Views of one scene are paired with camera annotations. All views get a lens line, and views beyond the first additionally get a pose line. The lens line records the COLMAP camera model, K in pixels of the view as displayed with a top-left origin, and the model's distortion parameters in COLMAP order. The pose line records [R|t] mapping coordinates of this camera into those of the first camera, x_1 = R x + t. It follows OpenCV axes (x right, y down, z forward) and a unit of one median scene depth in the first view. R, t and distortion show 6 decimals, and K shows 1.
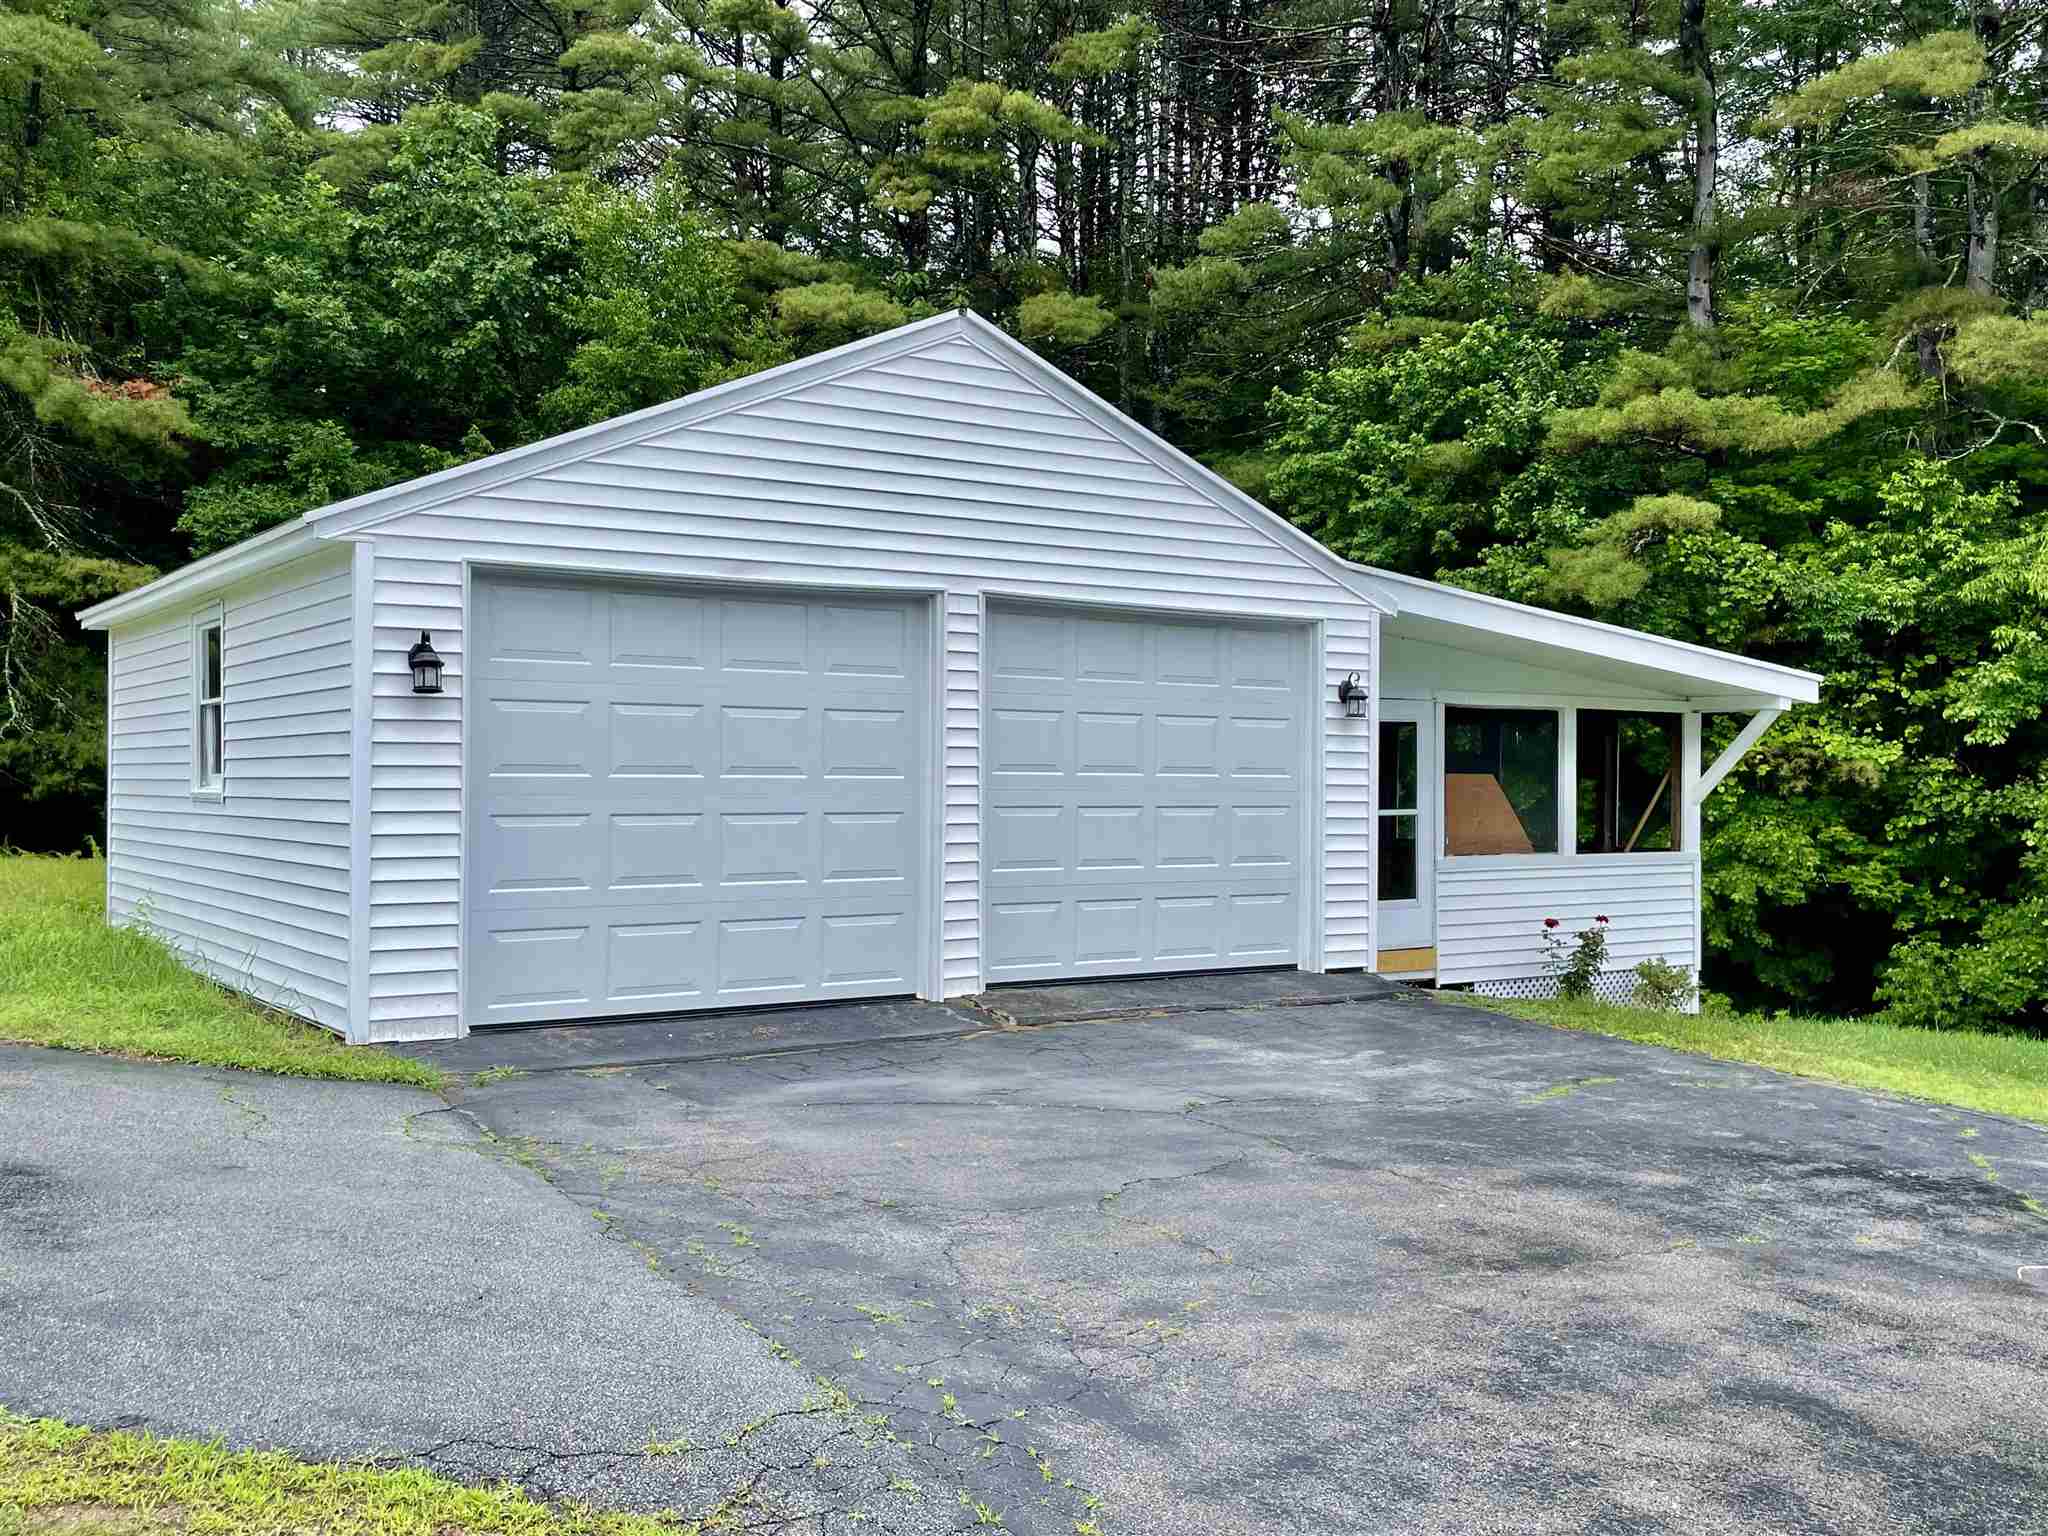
lens RADIAL K [[1903.7, 0, 1030.3], [0, 1903.7, 770.9], [0, 0, 1]] dist [0.081922, 0.000000]
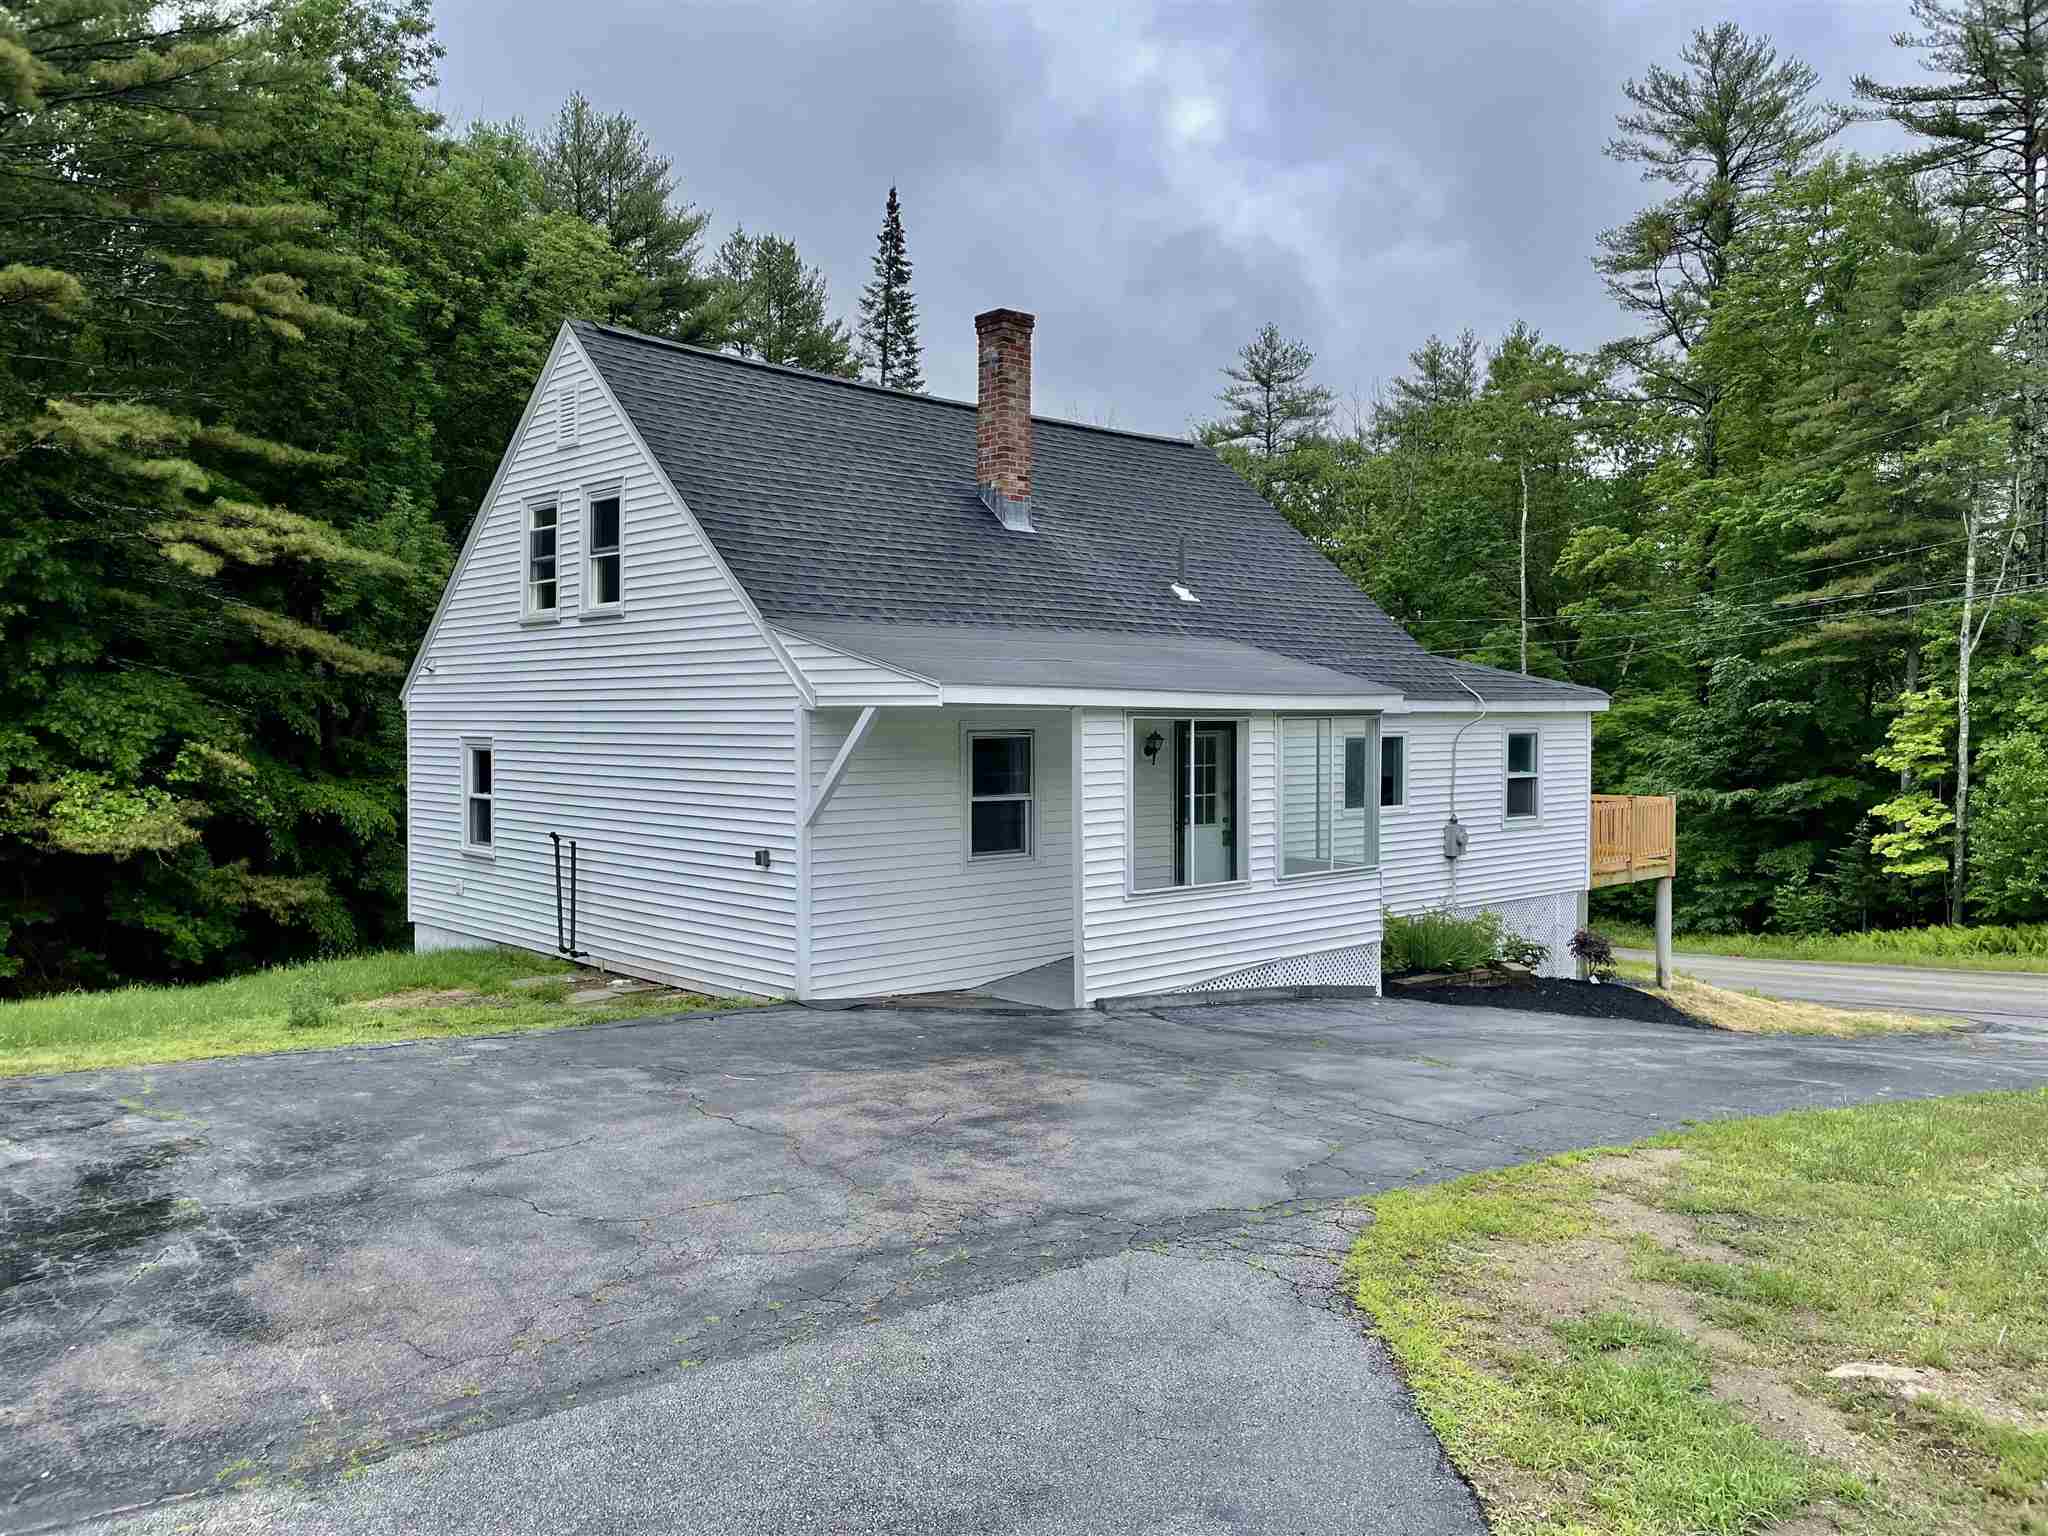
lens RADIAL K [[1564.0, 0, 1026.6], [0, 1564.0, 772.5], [0, 0, 1]] dist [0.071415, -0.090149]
pose [[-0.150365, -0.037708, 0.987911, -0.464109], [-0.000524, 0.999275, 0.038062, -0.044540], [-0.988630, 0.005205, -0.150276, 0.426647]]
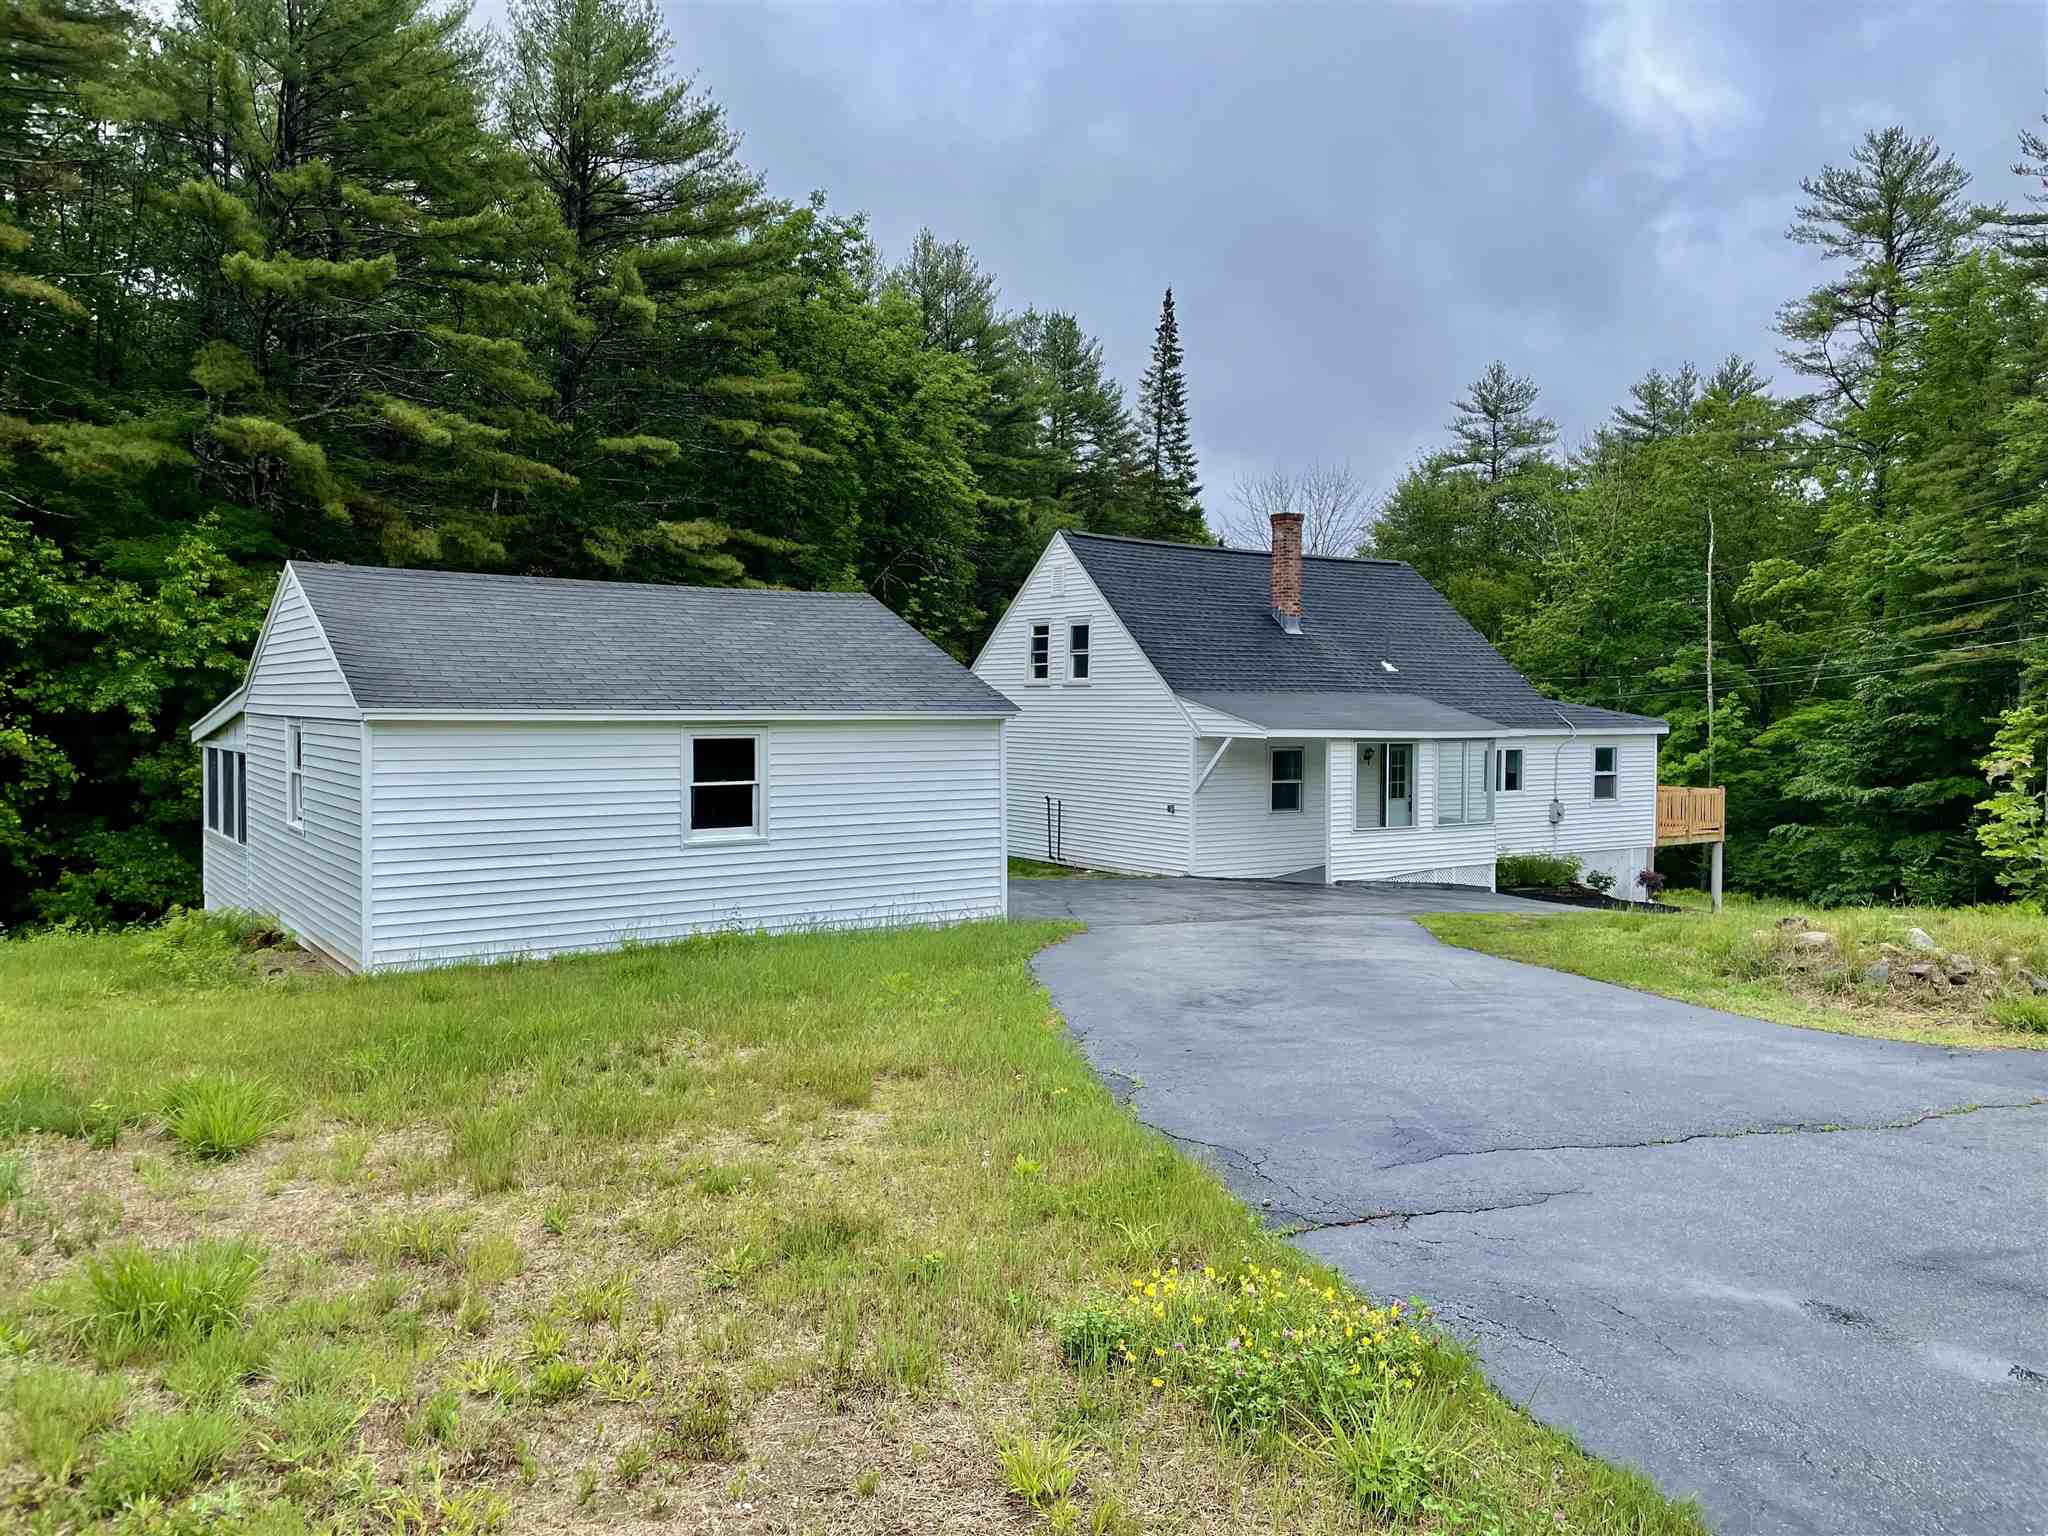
lens RADIAL K [[1564.0, 0, 1033.1], [0, 1564.0, 755.1], [0, 0, 1]] dist [0.071415, -0.090149]
pose [[-0.009702, -0.034547, 0.999356, -1.492572], [-0.007195, 0.999380, 0.034478, -0.091695], [-0.999927, -0.006856, -0.009945, 0.643960]]
